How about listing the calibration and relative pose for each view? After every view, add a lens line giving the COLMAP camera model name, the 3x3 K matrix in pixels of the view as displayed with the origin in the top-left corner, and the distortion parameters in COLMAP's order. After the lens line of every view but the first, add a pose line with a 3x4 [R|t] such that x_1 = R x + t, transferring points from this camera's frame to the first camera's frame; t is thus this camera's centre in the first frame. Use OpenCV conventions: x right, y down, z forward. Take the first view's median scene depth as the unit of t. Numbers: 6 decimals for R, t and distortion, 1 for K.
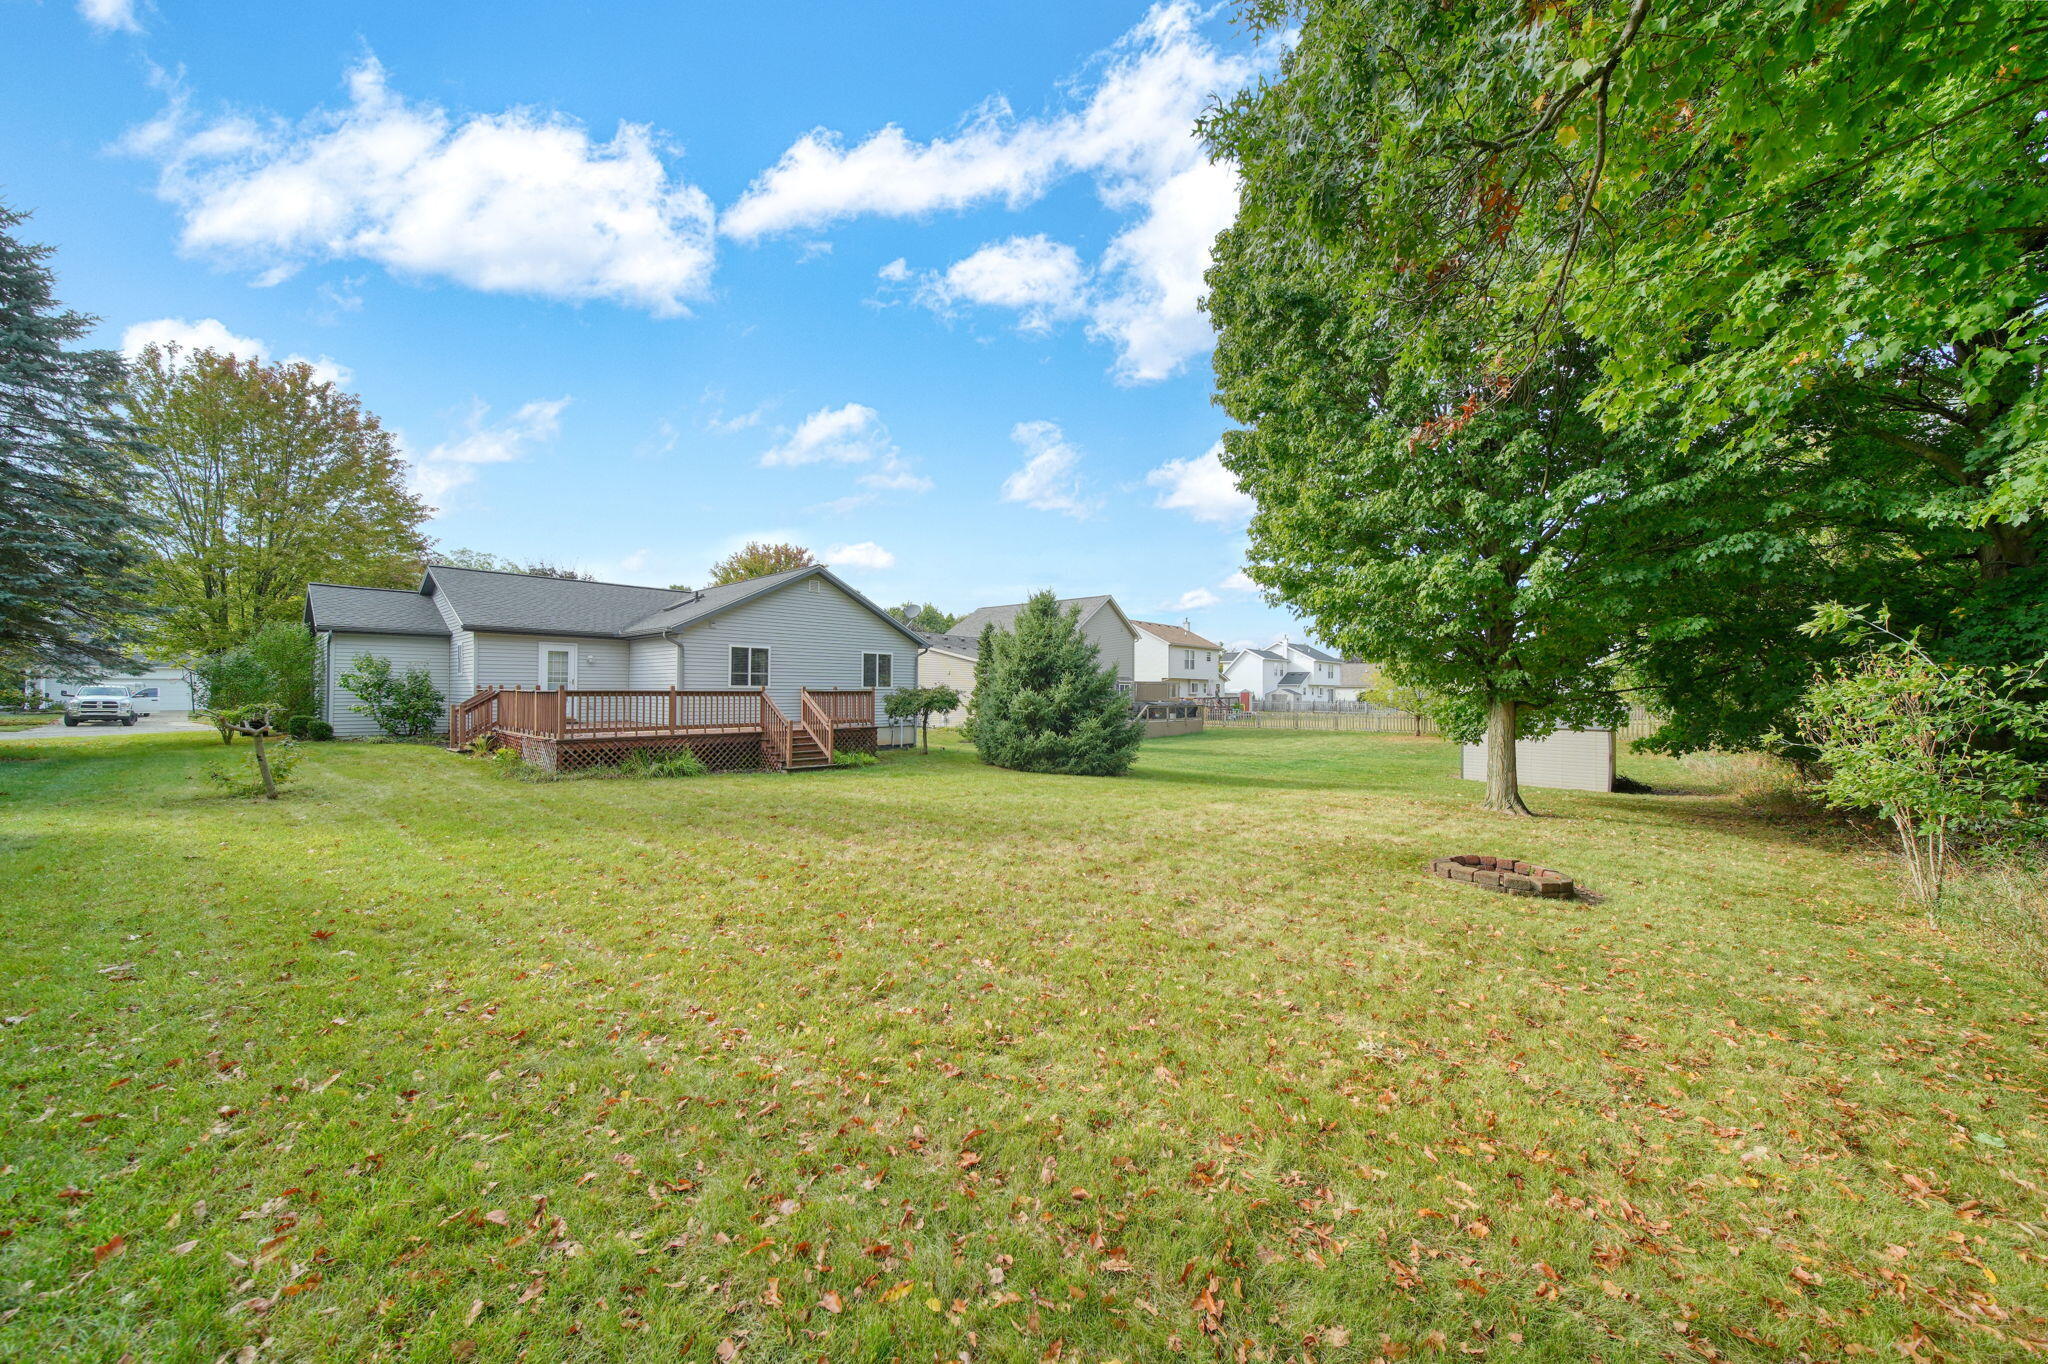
lens RADIAL K [[720.1, 0, 1024.5], [0, 720.1, 685.8], [0, 0, 1]] dist [0.002813, -0.001628]
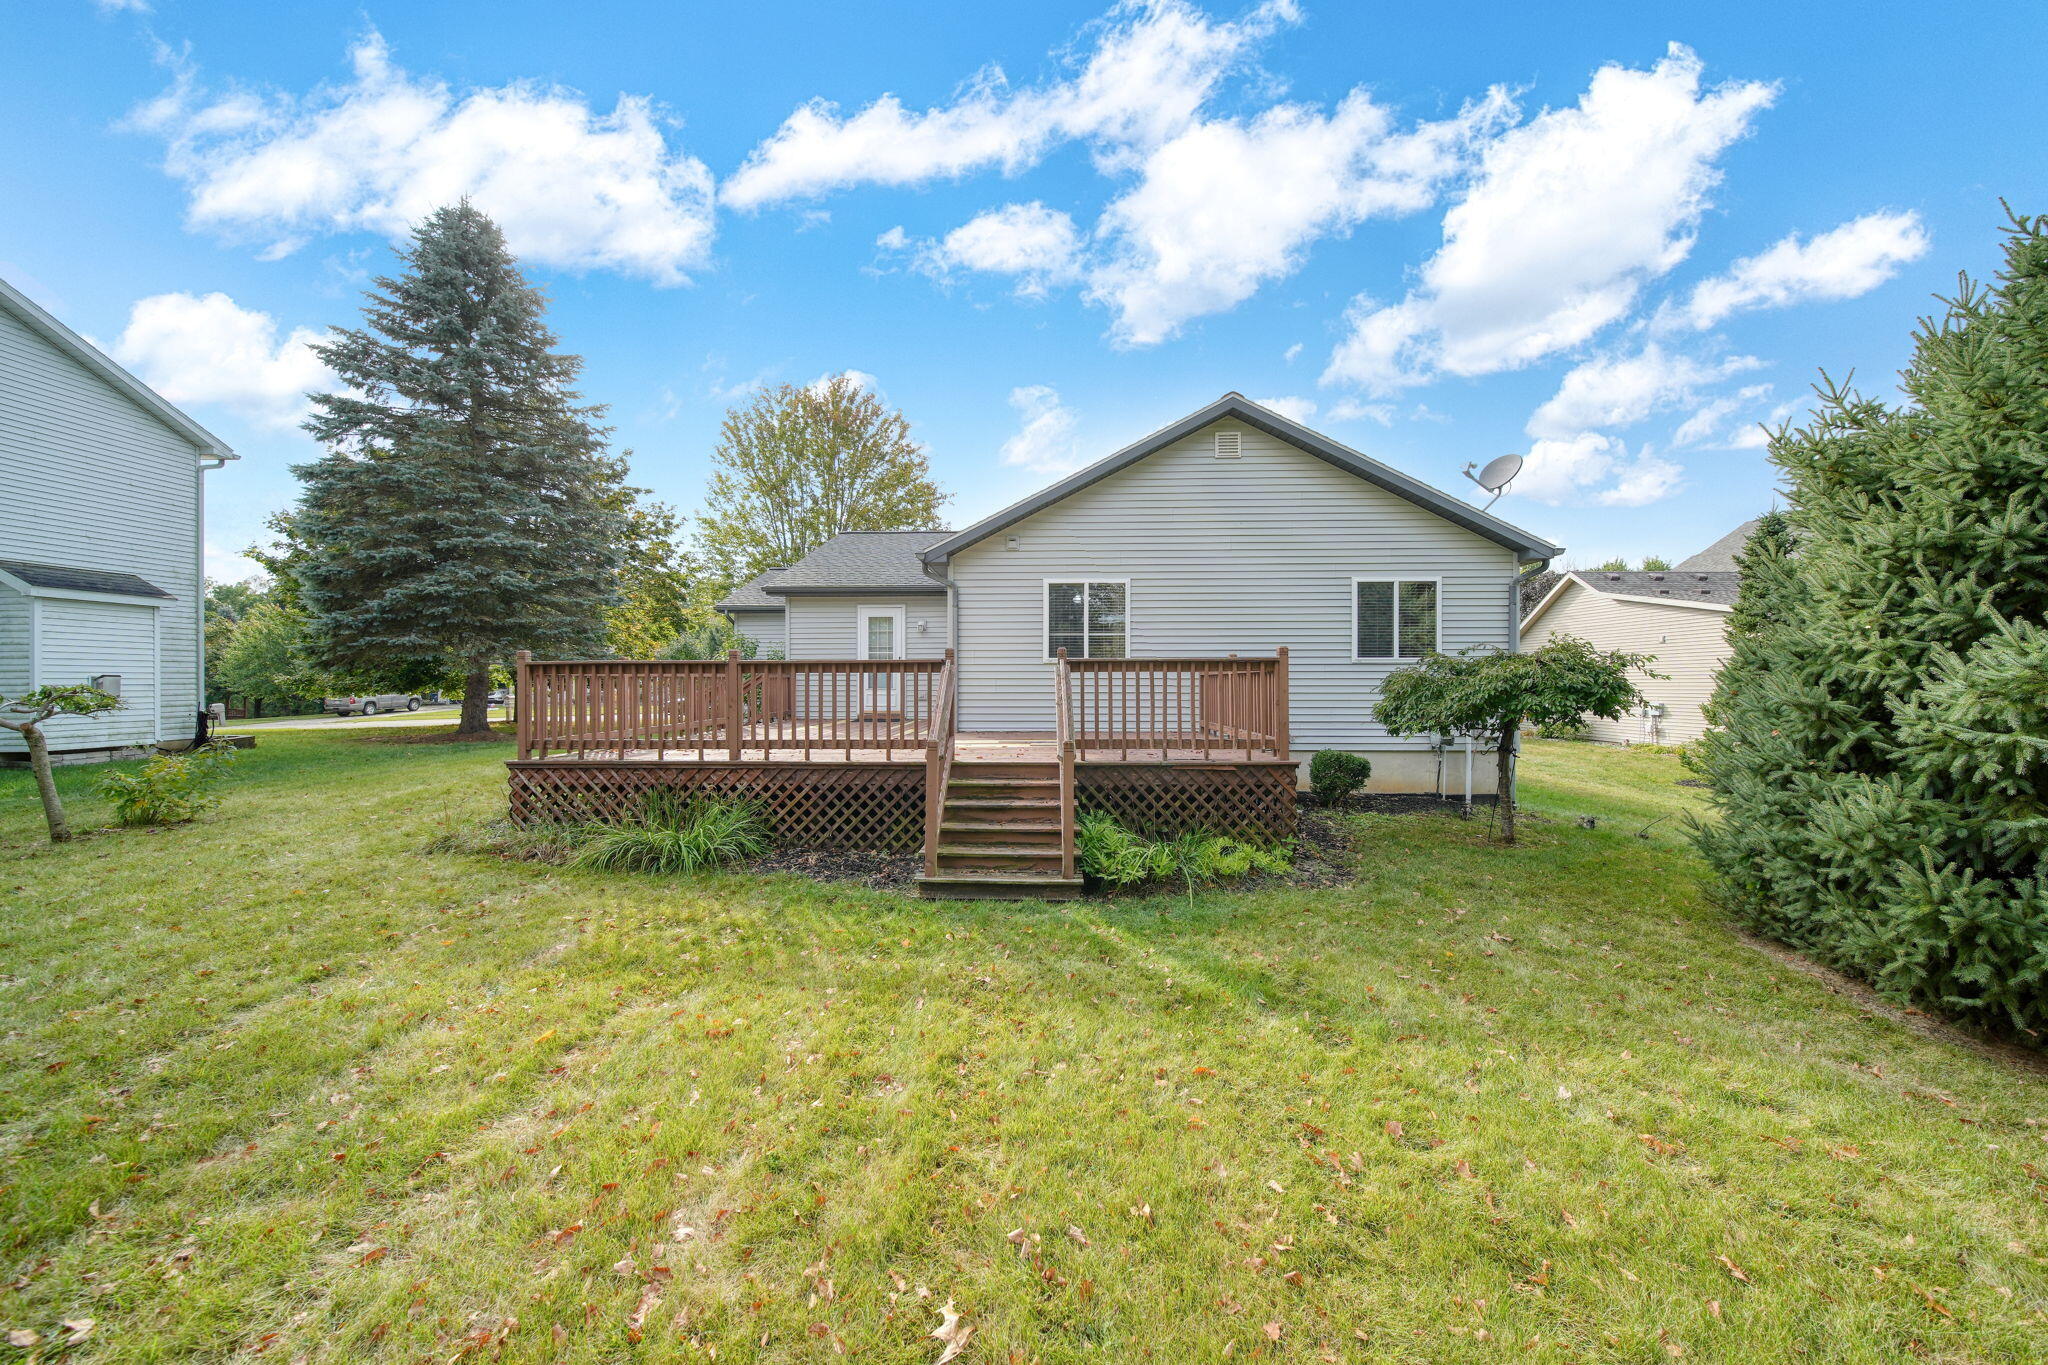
lens RADIAL K [[720.1, 0, 1024.5], [0, 720.1, 686.3], [0, 0, 1]] dist [0.002813, -0.001628]
pose [[0.658030, -0.001993, -0.752989, -0.030533], [0.009144, 0.999944, 0.005344, 0.016972], [0.752937, -0.010402, 0.658011, 0.655758]]
